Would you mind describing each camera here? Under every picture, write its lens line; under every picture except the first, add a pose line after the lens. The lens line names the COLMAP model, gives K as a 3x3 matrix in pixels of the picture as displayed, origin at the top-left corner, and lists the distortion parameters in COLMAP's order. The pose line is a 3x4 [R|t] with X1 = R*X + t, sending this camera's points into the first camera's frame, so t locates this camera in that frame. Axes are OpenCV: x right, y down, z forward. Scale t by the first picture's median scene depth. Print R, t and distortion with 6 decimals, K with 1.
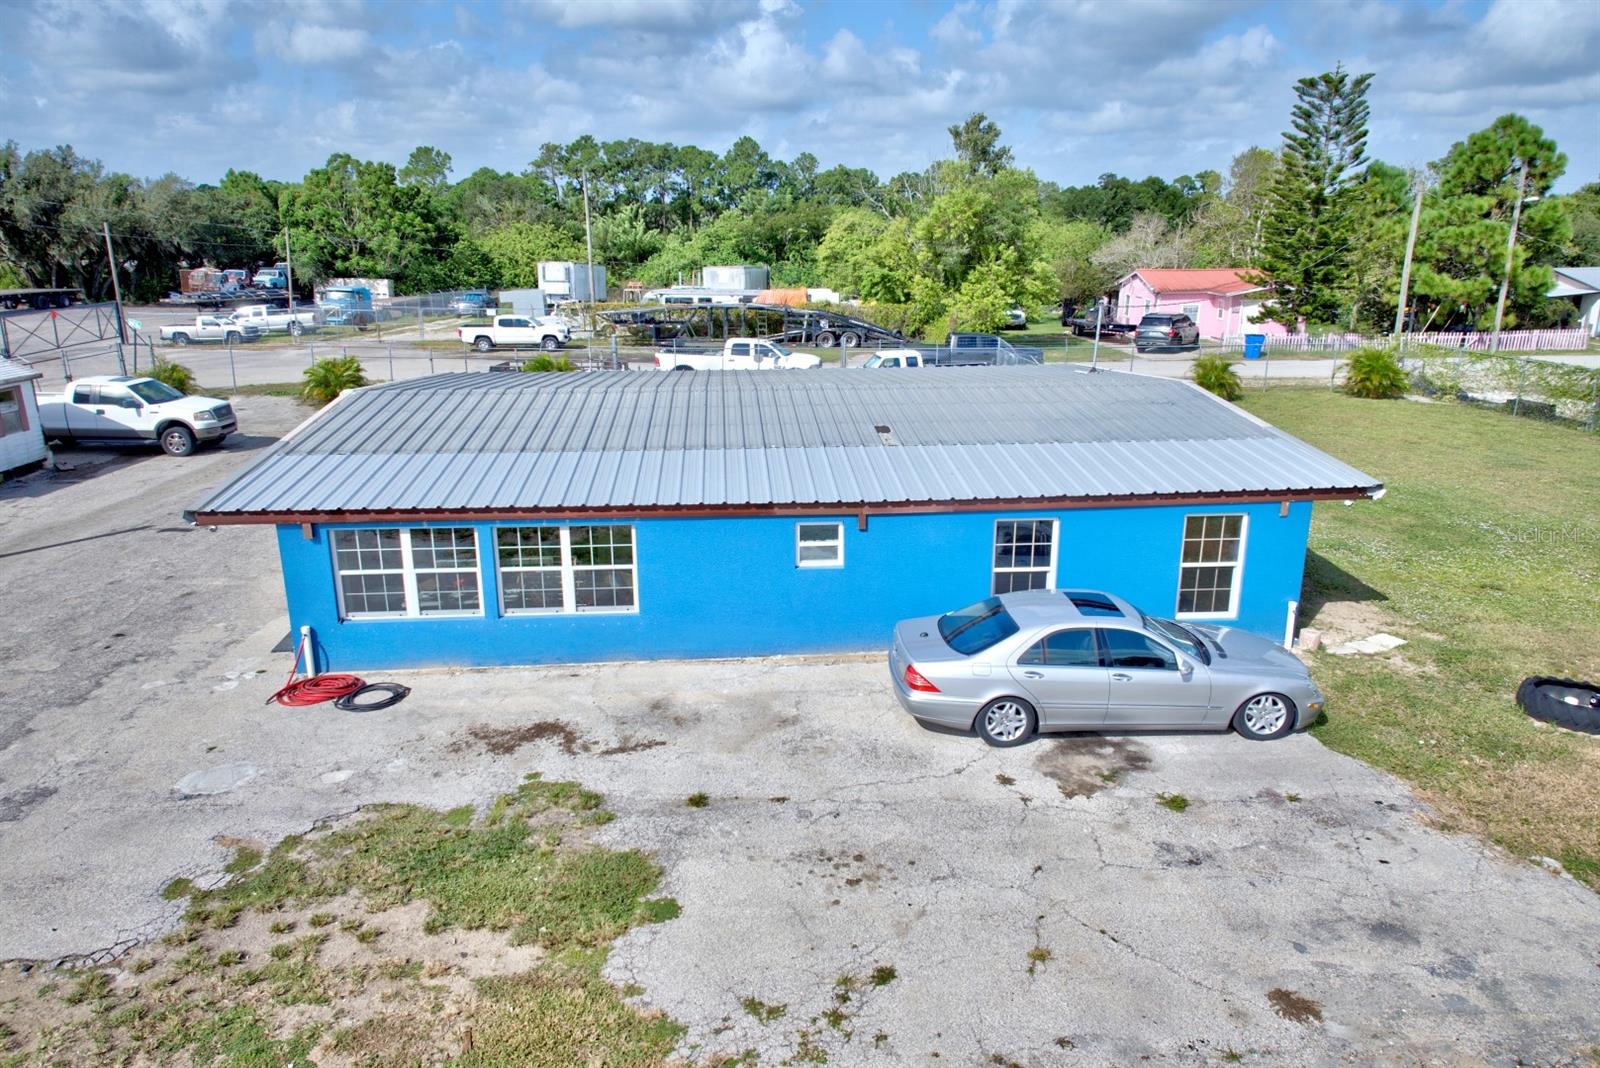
lens RADIAL K [[1067.3, 0, 802.7], [0, 1067.3, 538.0], [0, 0, 1]] dist [0.058258, -0.022034]
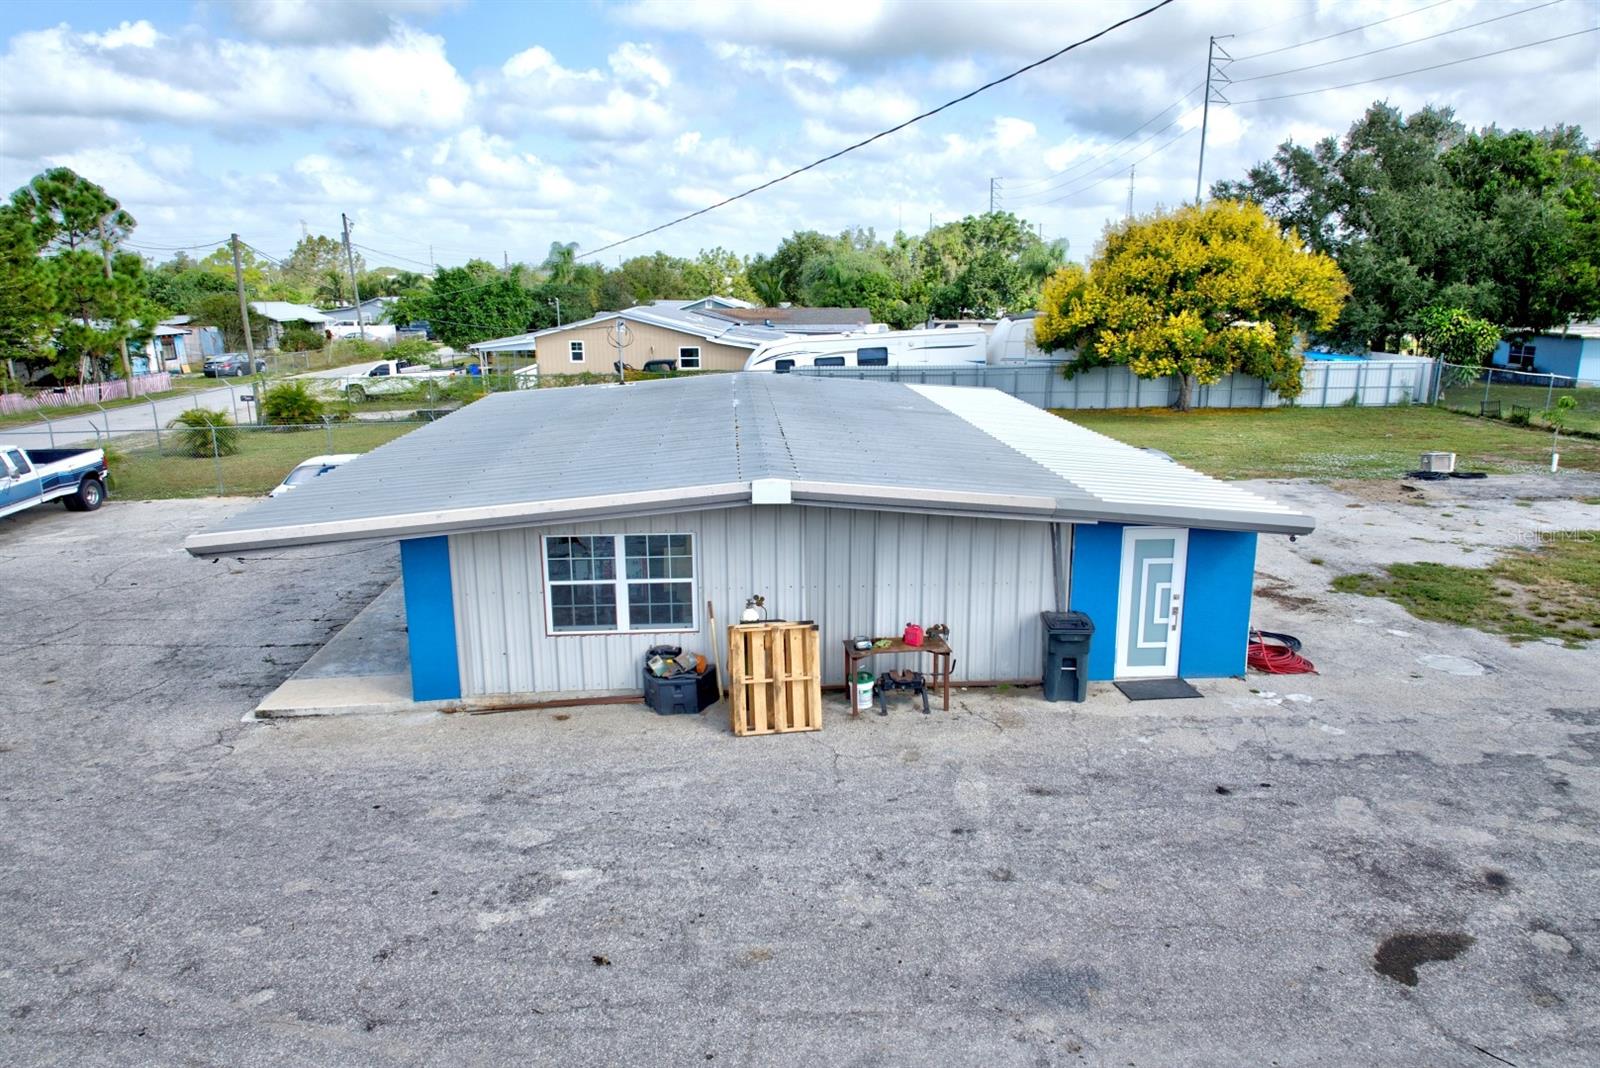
lens RADIAL K [[1067.3, 0, 799.3], [0, 1067.3, 540.4], [0, 0, 1]] dist [0.058258, -0.022034]
pose [[0.015322, -0.231642, 0.972681, -1.096767], [0.289255, 0.932227, 0.217451, -0.248885], [-0.957130, 0.278021, 0.081287, 1.004459]]
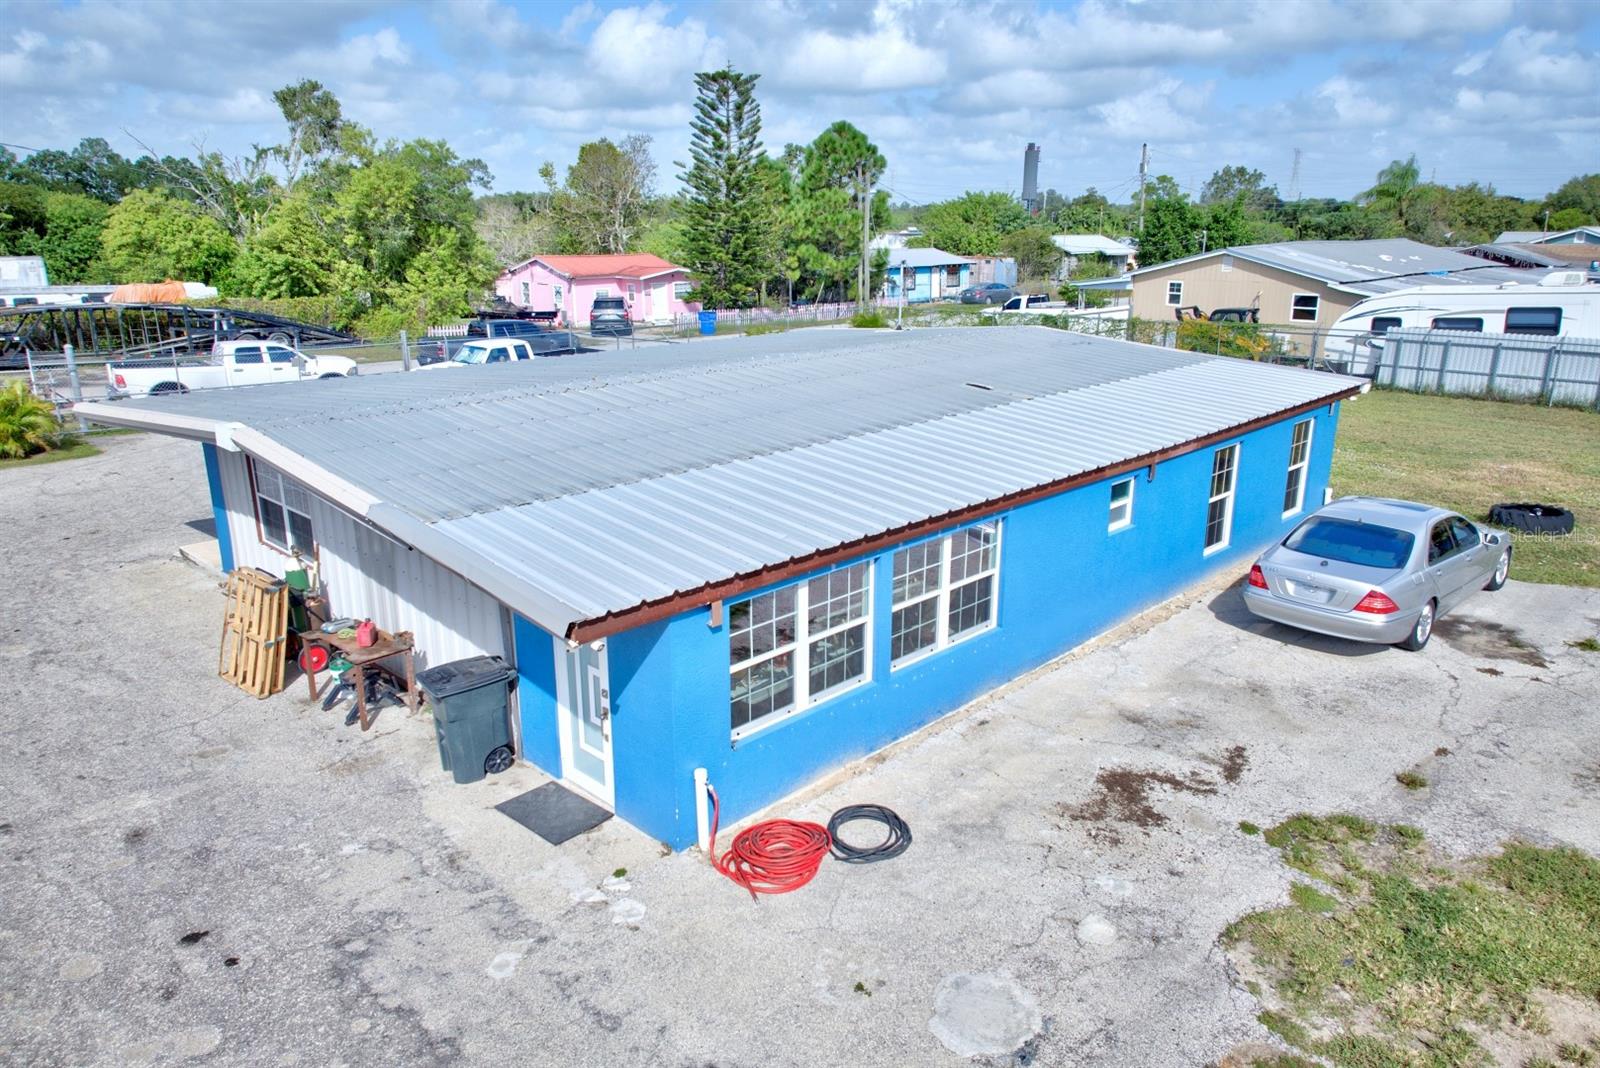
lens RADIAL K [[1067.3, 0, 805.3], [0, 1067.3, 532.8], [0, 0, 1]] dist [0.058258, -0.022034]
pose [[0.755950, -0.183544, 0.628371, -0.603552], [0.186203, 0.980528, 0.062399, -0.060971], [-0.627589, 0.069834, 0.775407, 0.371558]]
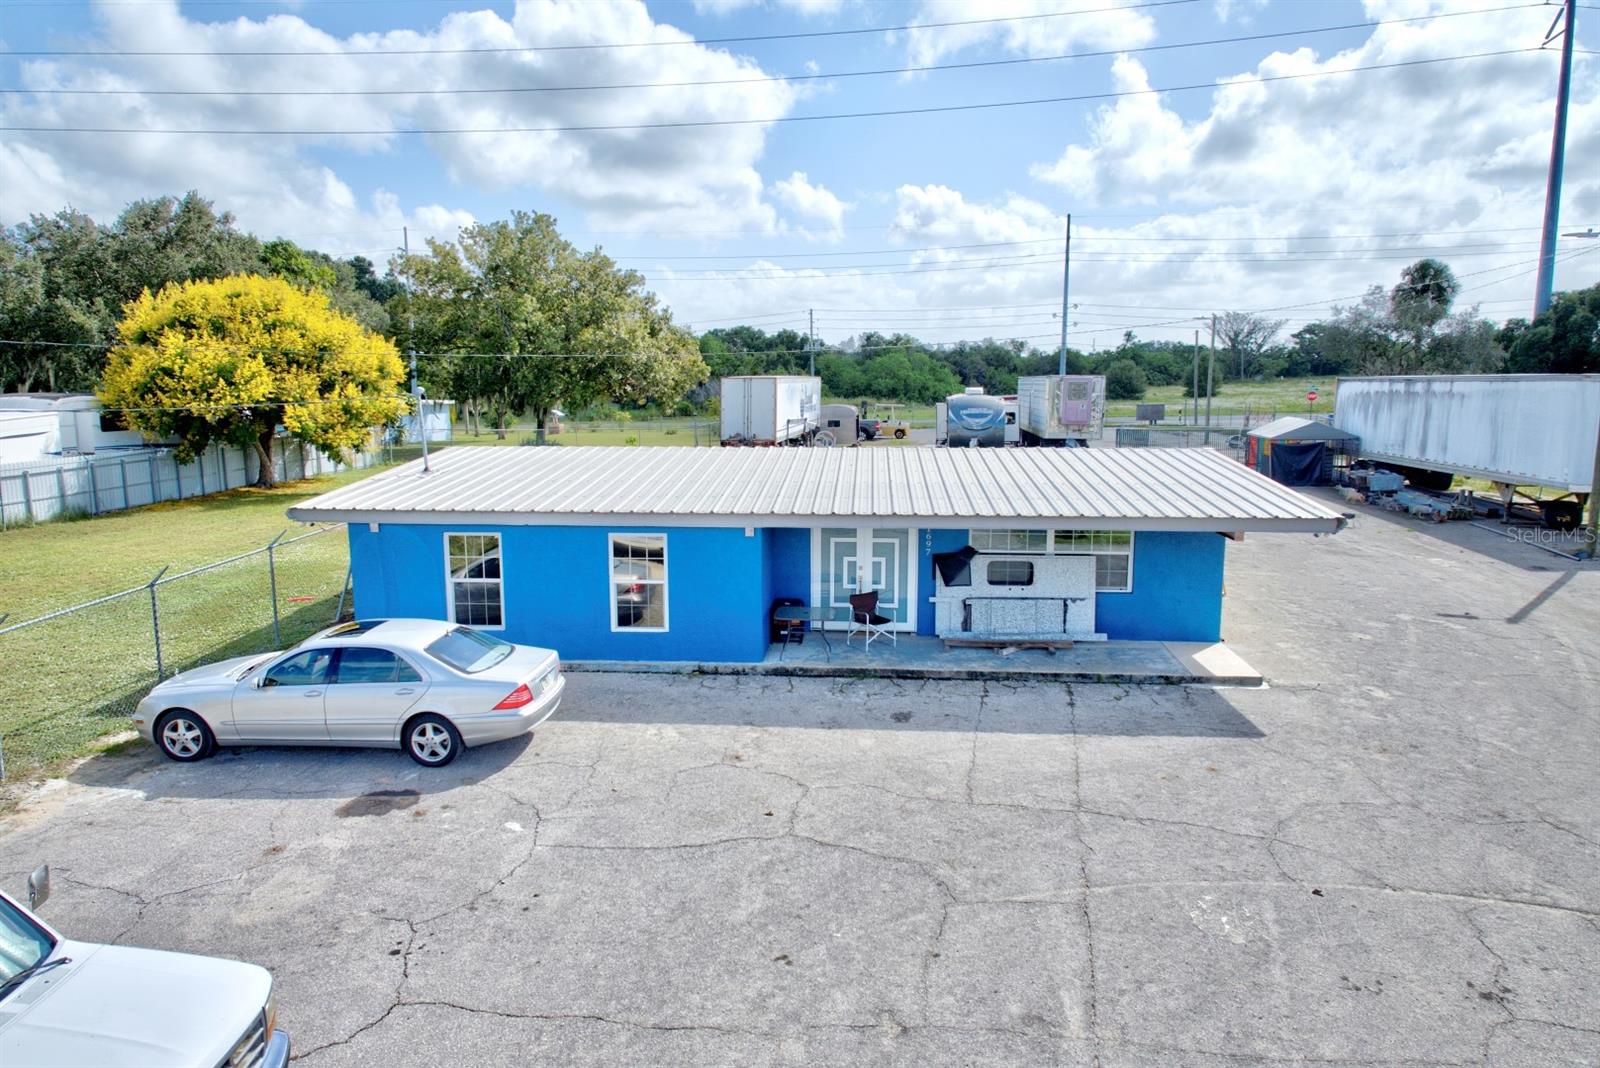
lens RADIAL K [[1067.3, 0, 797.3], [0, 1067.3, 537.4], [0, 0, 1]] dist [0.058258, -0.022034]
pose [[-0.989172, -0.019220, 0.145497, -0.178313], [0.045139, 0.903488, 0.426231, -0.581184], [-0.139647, 0.428183, -0.892837, 2.224637]]
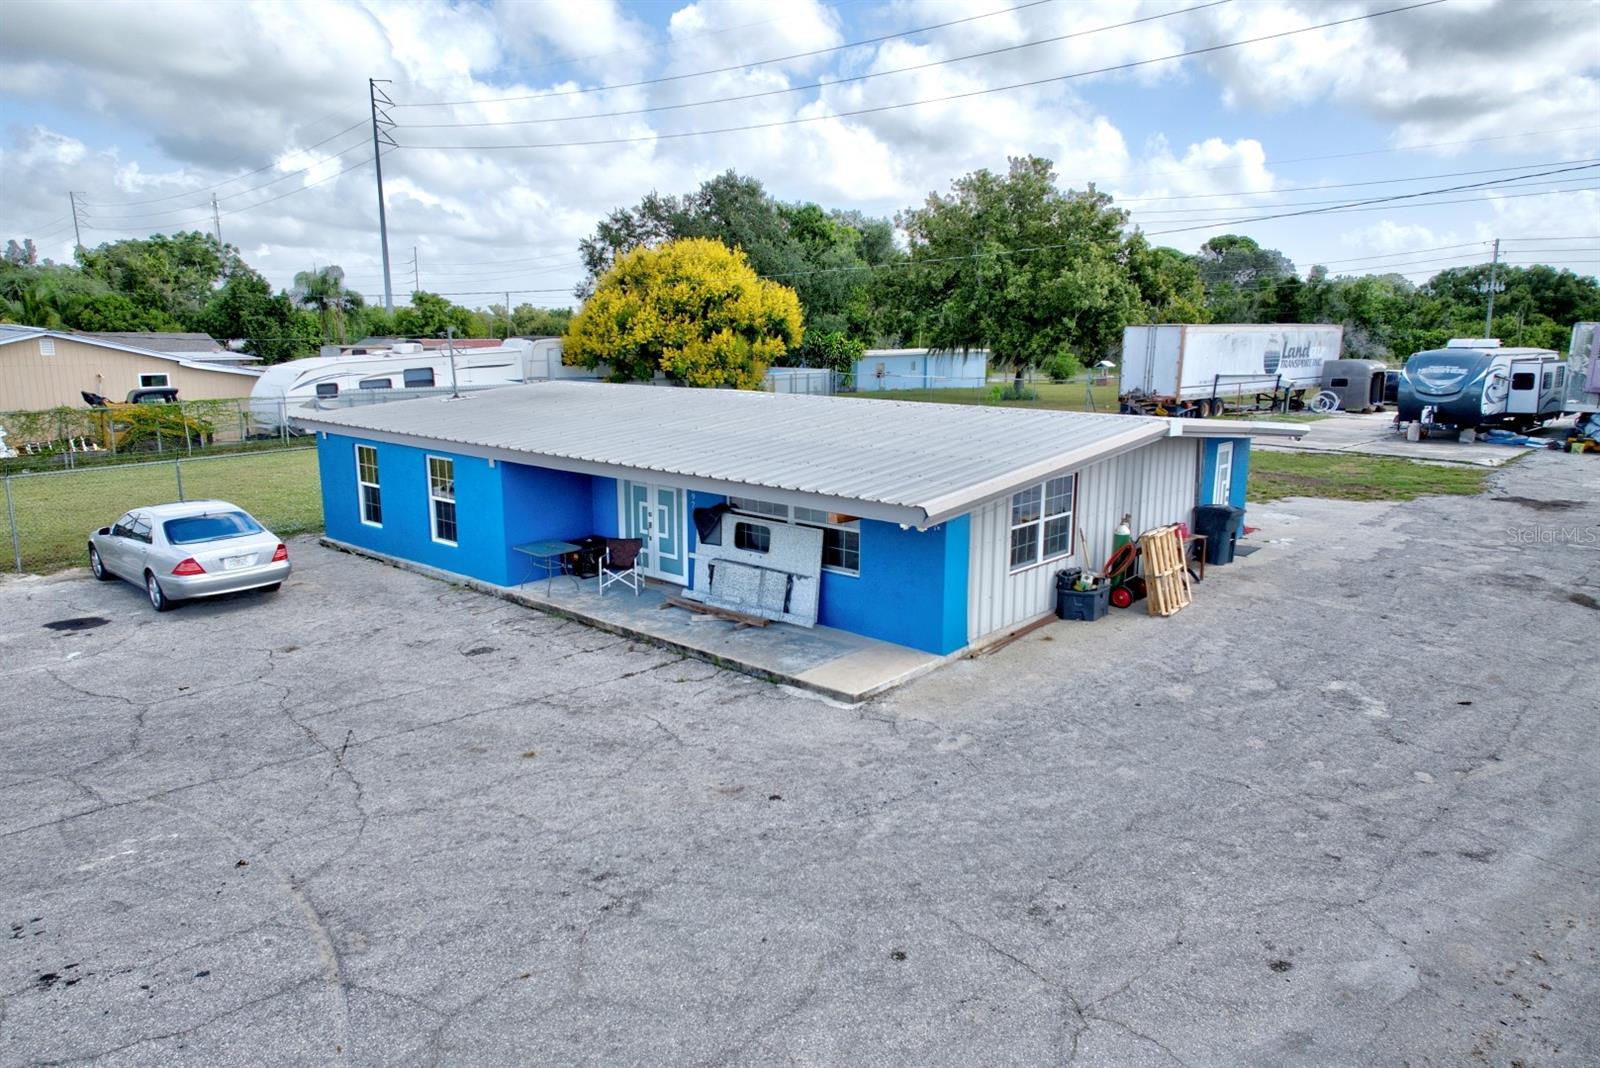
lens RADIAL K [[1067.3, 0, 798.9], [0, 1067.3, 535.7], [0, 0, 1]] dist [0.058258, -0.022034]
pose [[-0.689844, -0.141618, 0.709972, -0.878742], [0.205393, 0.902100, 0.379511, -0.455838], [-0.694211, 0.407626, -0.593221, 1.837895]]
